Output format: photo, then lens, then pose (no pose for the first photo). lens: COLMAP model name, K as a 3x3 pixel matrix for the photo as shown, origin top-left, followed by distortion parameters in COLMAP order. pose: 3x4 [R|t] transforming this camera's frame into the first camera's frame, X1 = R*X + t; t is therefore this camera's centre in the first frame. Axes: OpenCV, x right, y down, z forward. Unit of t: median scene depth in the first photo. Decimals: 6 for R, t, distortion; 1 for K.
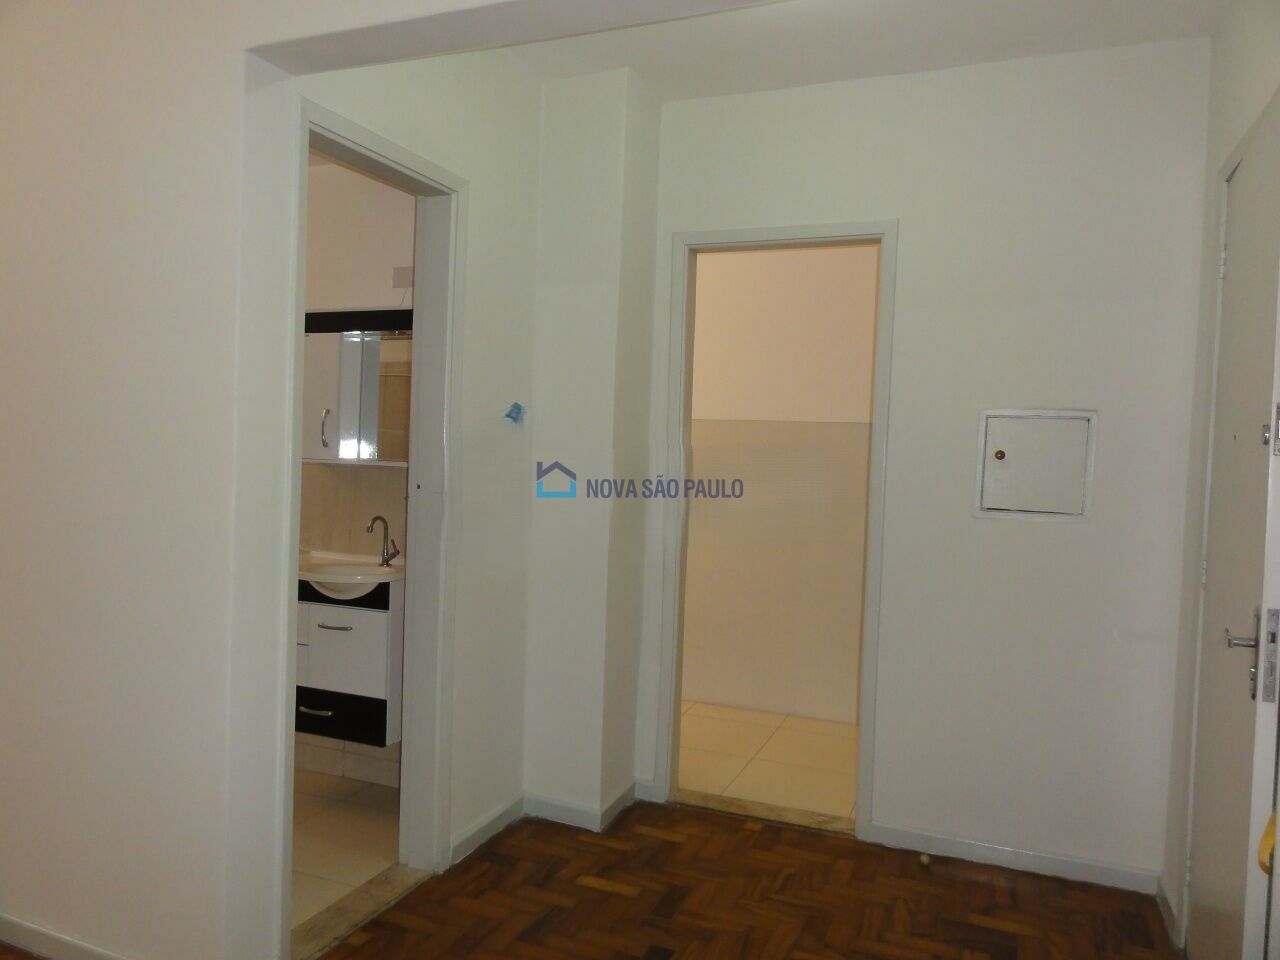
lens RADIAL K [[912.9, 0, 640.0], [0, 912.9, 480.0], [0, 0, 1]] dist [0.004742, -0.001344]
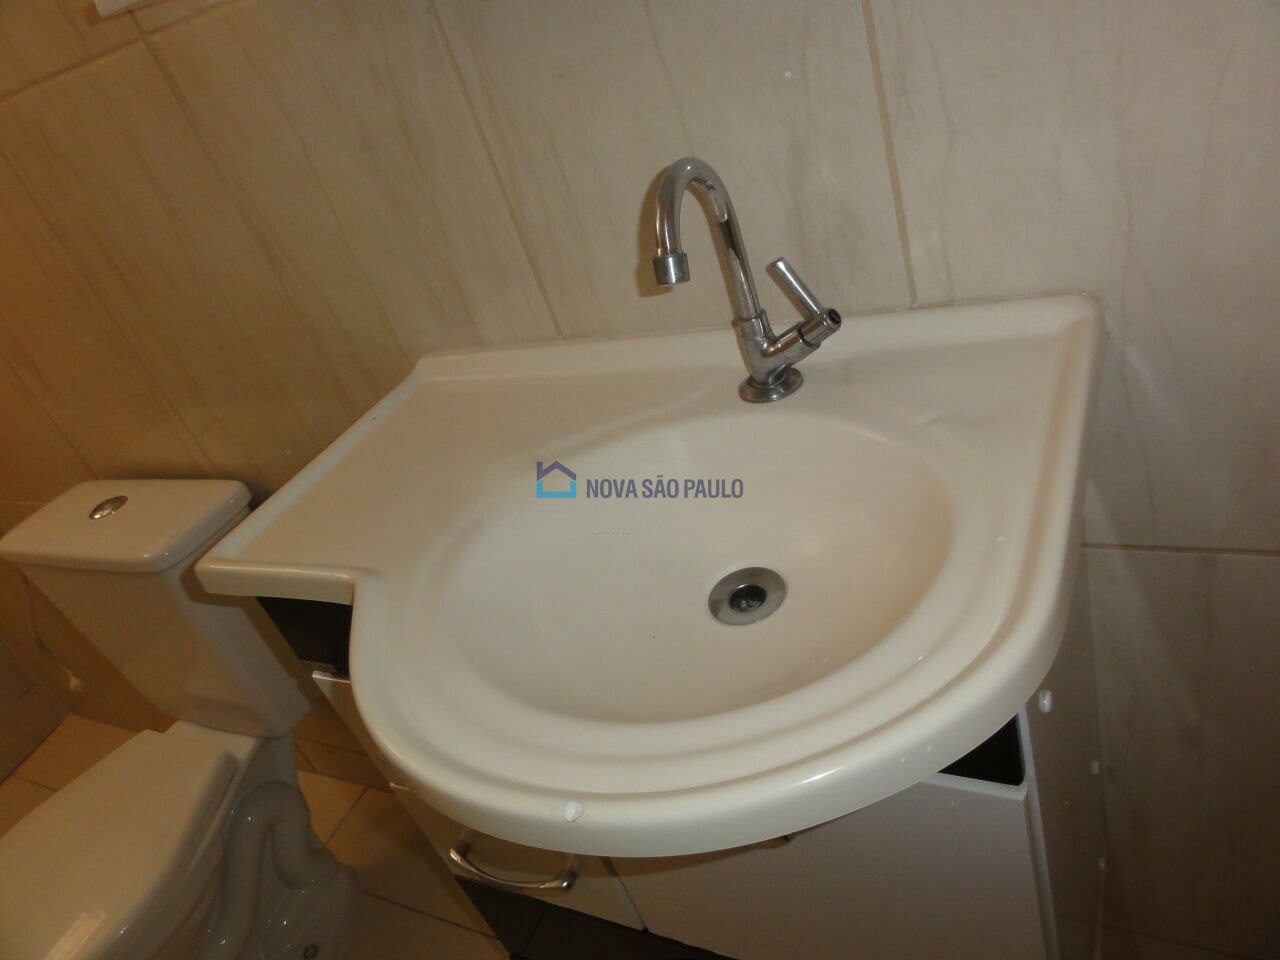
lens RADIAL K [[912.9, 0, 640.0], [0, 912.9, 480.0], [0, 0, 1]] dist [0.004742, -0.001344]
pose [[0.938141, -0.248730, -0.240883, -0.263922], [0.337559, 0.811912, 0.476290, 0.004312], [0.077108, -0.528140, 0.845649, 0.818043]]
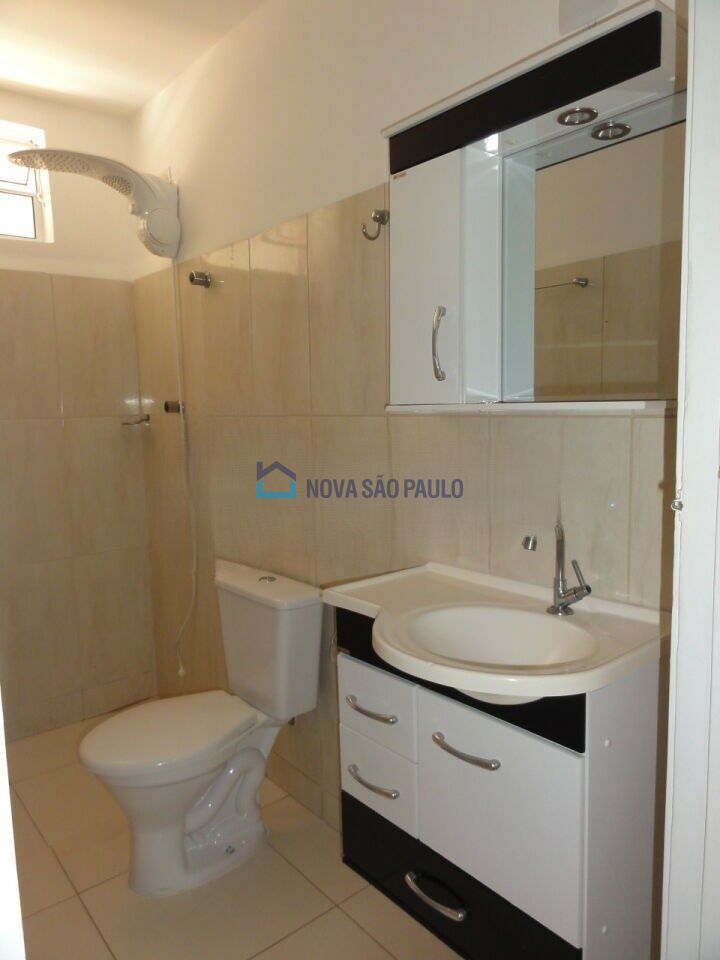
lens RADIAL K [[684.7, 0, 360.7], [0, 684.7, 483.5], [0, 0, 1]] dist [0.004742, -0.001344]
pose [[0.879683, -0.003097, -0.475551, -0.197690], [0.041672, 0.996634, 0.070594, -0.006708], [0.473731, -0.081917, 0.876851, 0.628473]]
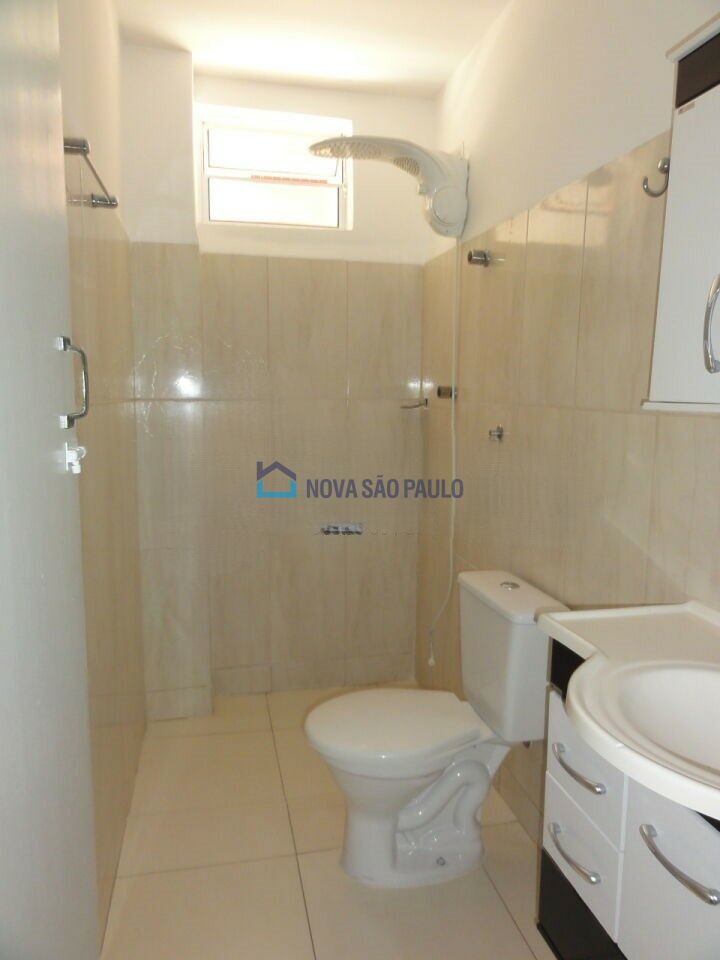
lens RADIAL K [[684.7, 0, 360.7], [0, 684.7, 483.5], [0, 0, 1]] dist [0.004742, -0.001344]
pose [[0.571204, 0.080995, -0.816802, -0.182902], [-0.014385, 0.995955, 0.088700, -0.012136], [0.820682, -0.038916, 0.570058, 0.700238]]
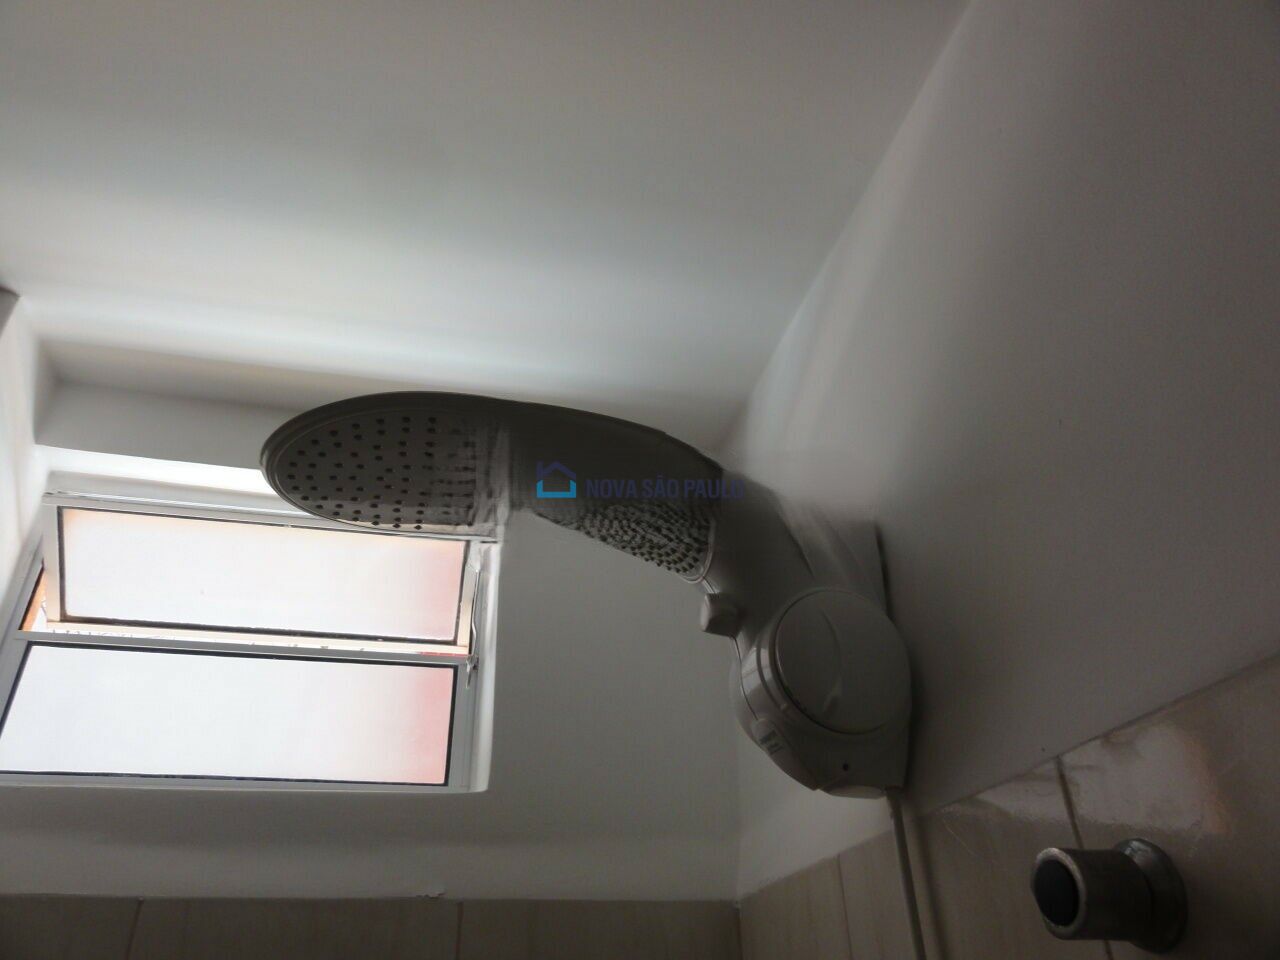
lens RADIAL K [[912.9, 0, 640.0], [0, 912.9, 480.0], [0, 0, 1]] dist [0.004742, -0.001344]
pose [[0.584640, -0.481856, -0.652695, -0.571031], [0.022472, 0.813822, -0.580680, -0.136747], [0.810981, 0.324822, 0.486621, 1.008678]]
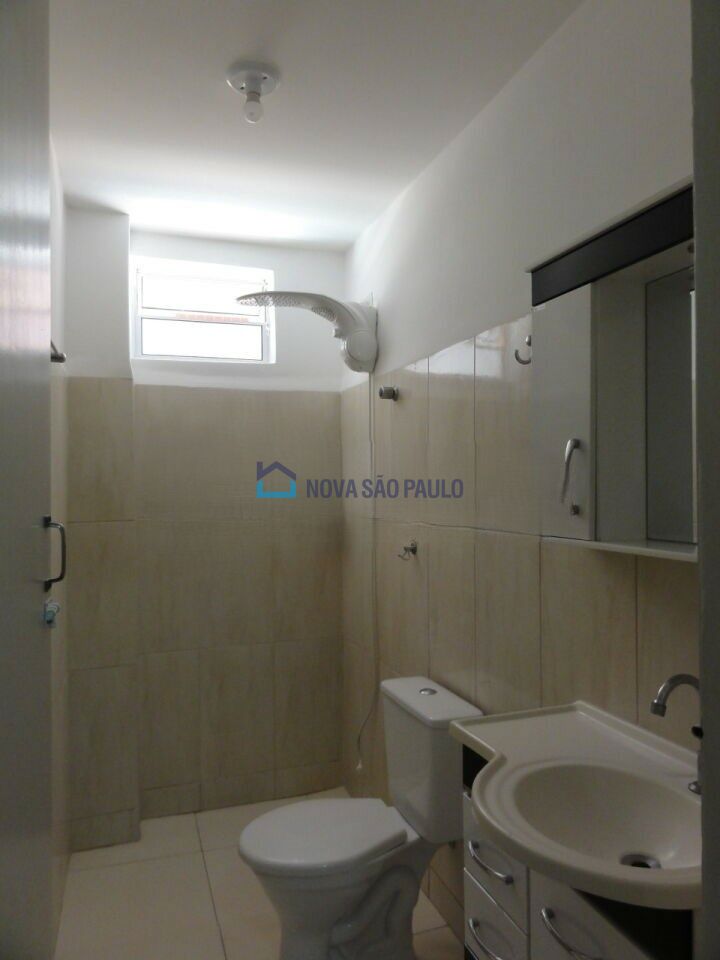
lens RADIAL K [[684.7, 0, 360.7], [0, 684.7, 483.5], [0, 0, 1]] dist [0.004742, -0.001344]
pose [[0.659595, -0.044091, -0.750327, -0.138942], [0.010432, 0.998719, -0.049516, -0.035843], [0.751549, 0.024833, 0.659210, 0.665495]]
